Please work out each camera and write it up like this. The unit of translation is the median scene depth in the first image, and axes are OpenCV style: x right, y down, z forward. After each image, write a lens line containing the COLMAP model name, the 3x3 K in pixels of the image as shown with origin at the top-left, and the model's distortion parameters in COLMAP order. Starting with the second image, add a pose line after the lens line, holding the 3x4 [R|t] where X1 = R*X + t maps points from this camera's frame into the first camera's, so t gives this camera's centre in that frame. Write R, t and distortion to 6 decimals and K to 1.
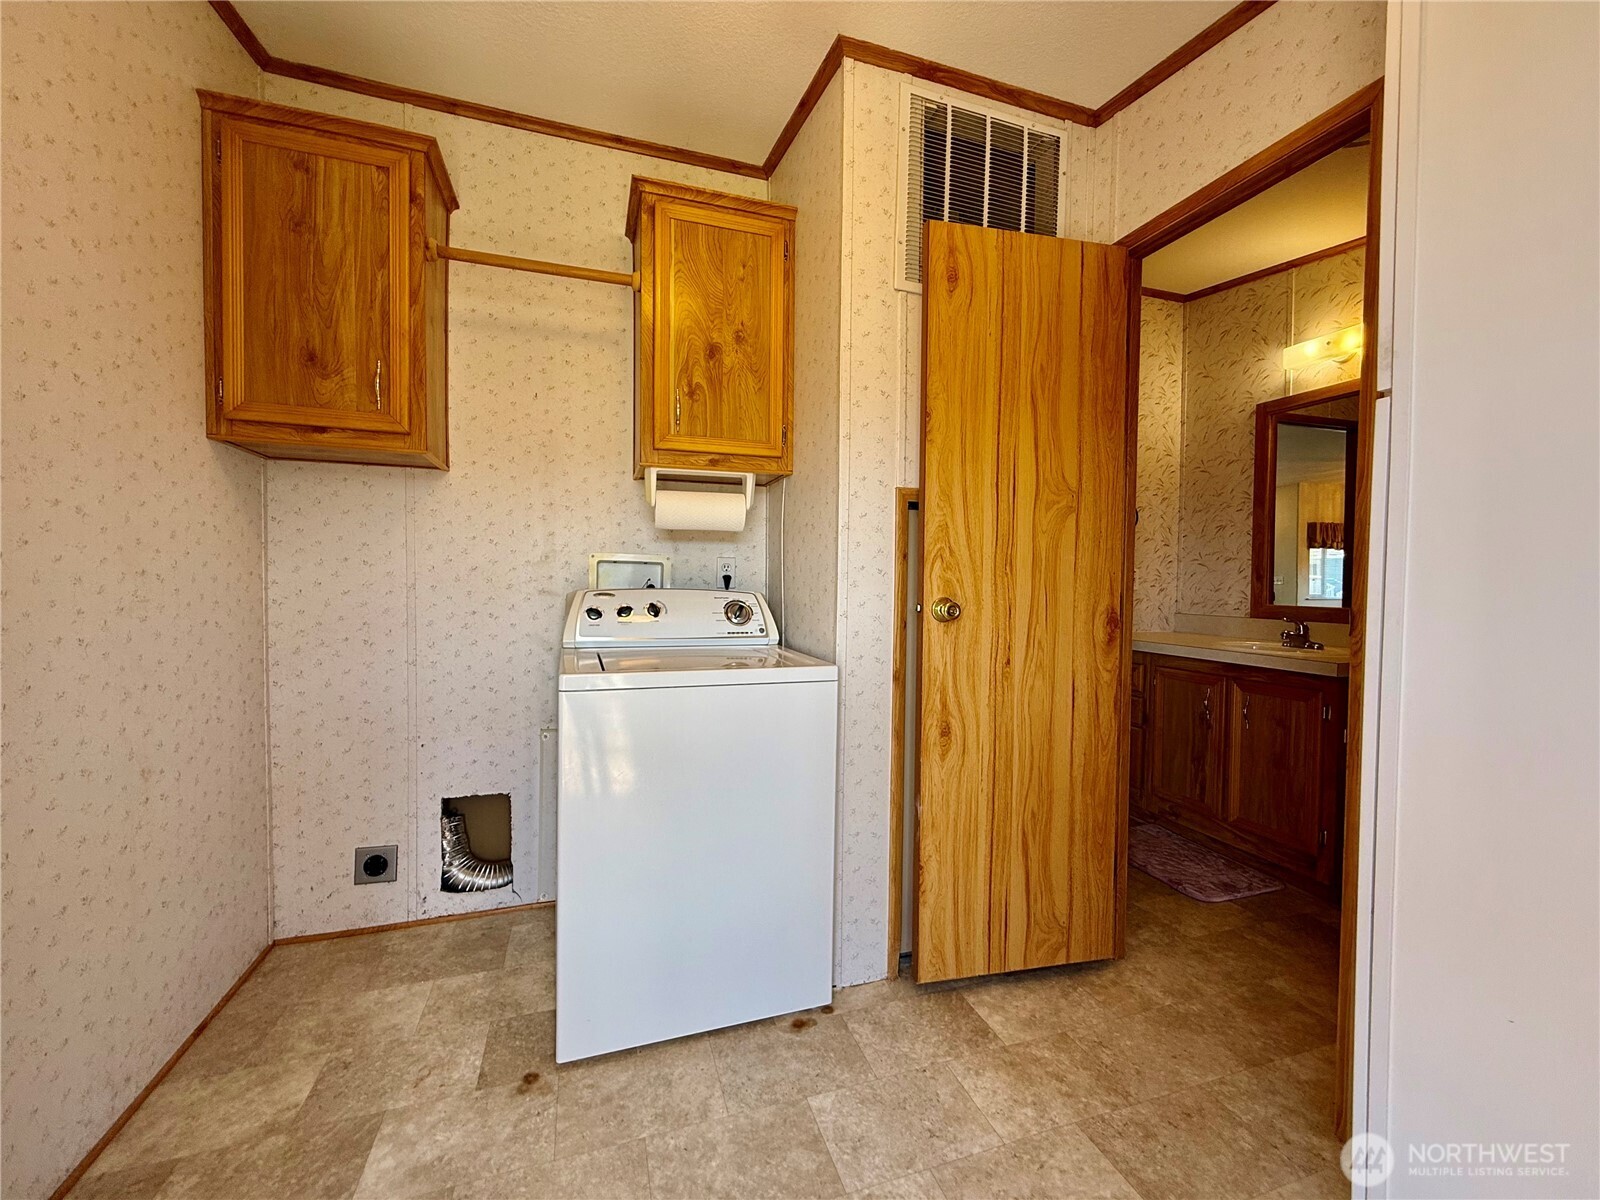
lens RADIAL K [[636.7, 0, 795.9], [0, 636.7, 599.9], [0, 0, 1]] dist [-0.000993, 0.000556]
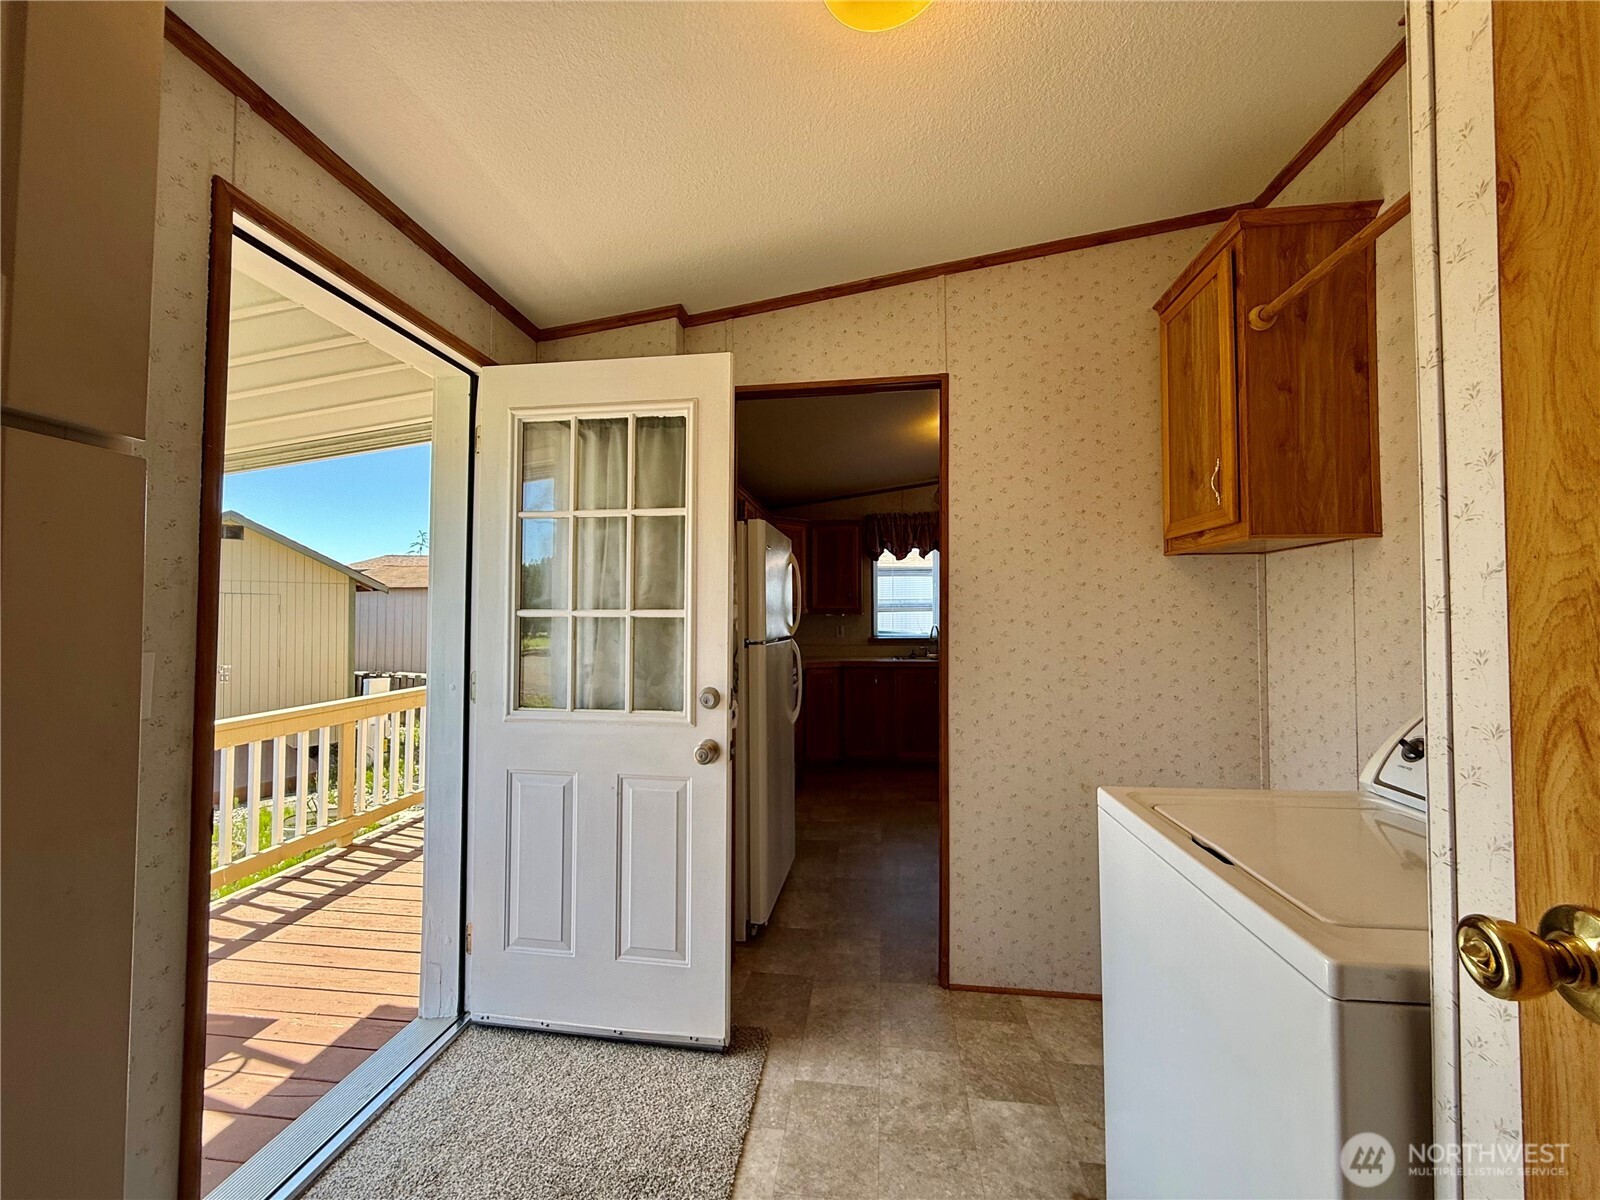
lens RADIAL K [[636.7, 0, 795.9], [0, 636.7, 599.9], [0, 0, 1]] dist [-0.000993, 0.000556]
pose [[-0.433962, -0.035332, -0.900238, 0.690523], [-0.032552, 0.999193, -0.023524, -0.123079], [0.900343, 0.019096, -0.434762, 1.023494]]
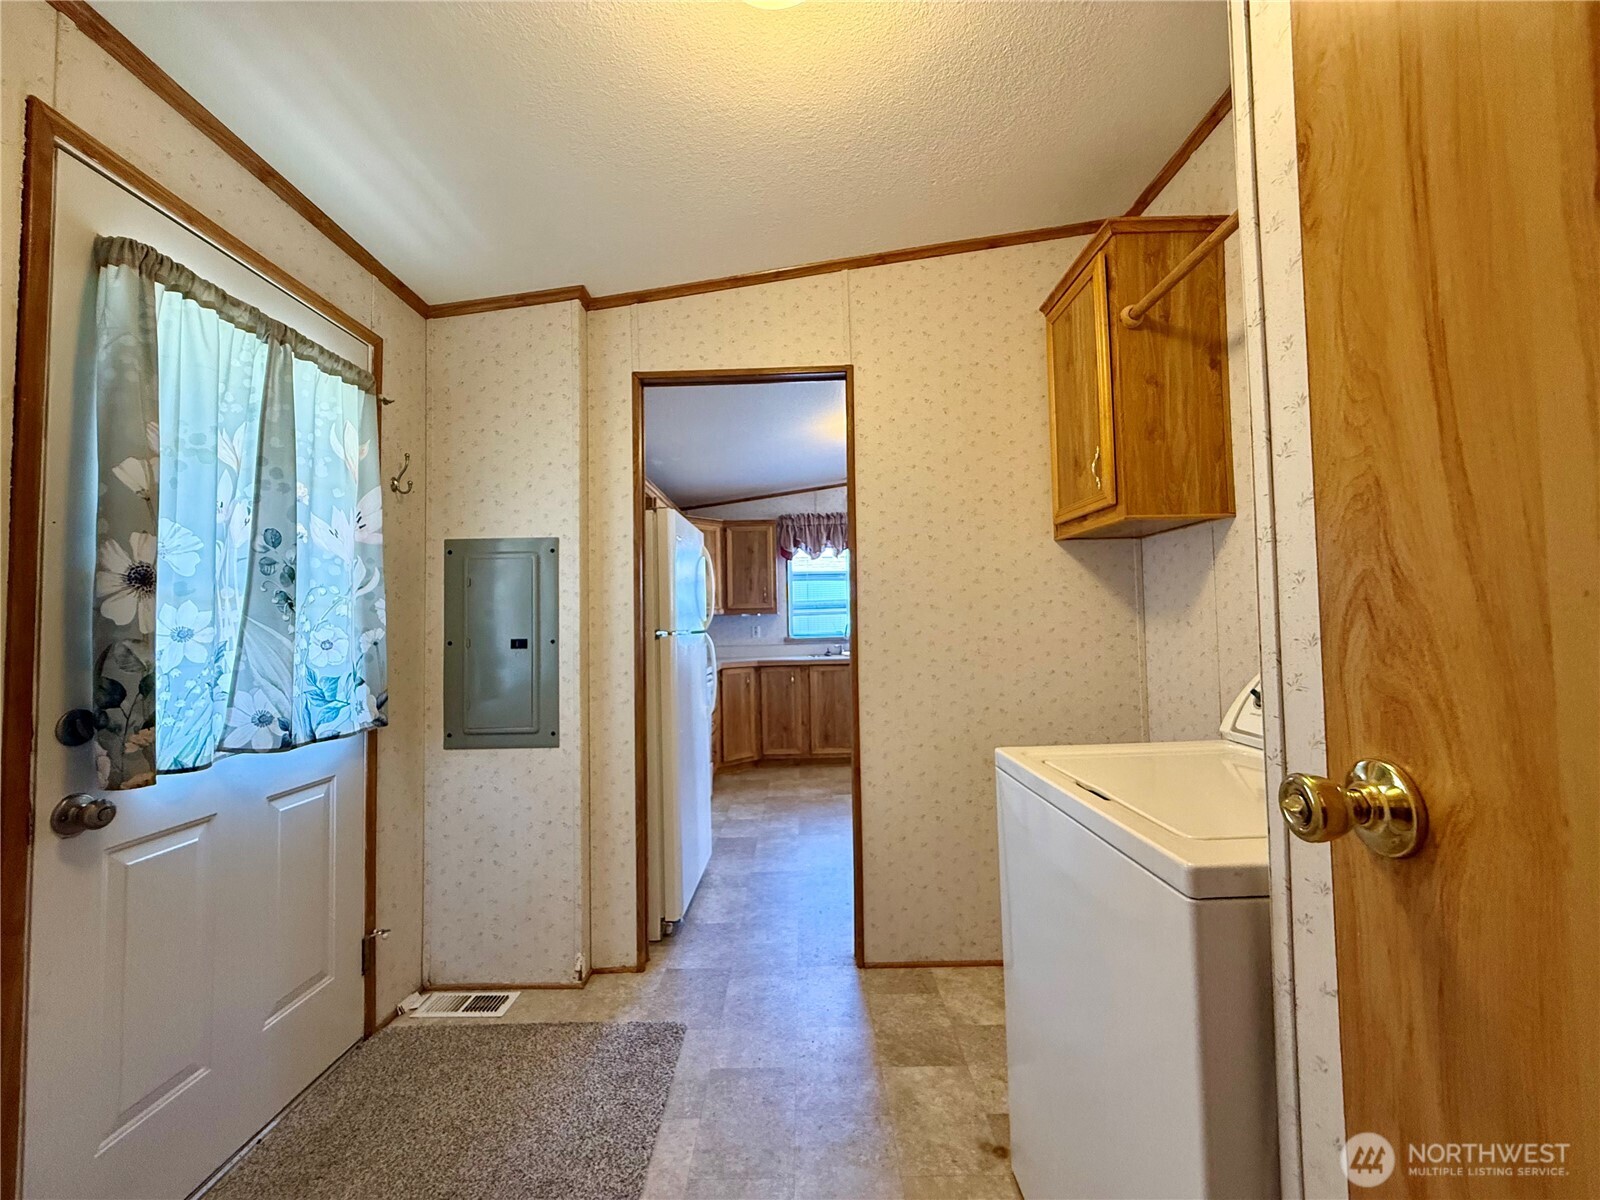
lens RADIAL K [[636.7, 0, 795.9], [0, 636.7, 599.9], [0, 0, 1]] dist [-0.000993, 0.000556]
pose [[-0.315685, -0.041914, -0.947938, 0.683779], [-0.013466, 0.999121, -0.039693, -0.068920], [0.948769, 0.000234, -0.315972, 1.040627]]
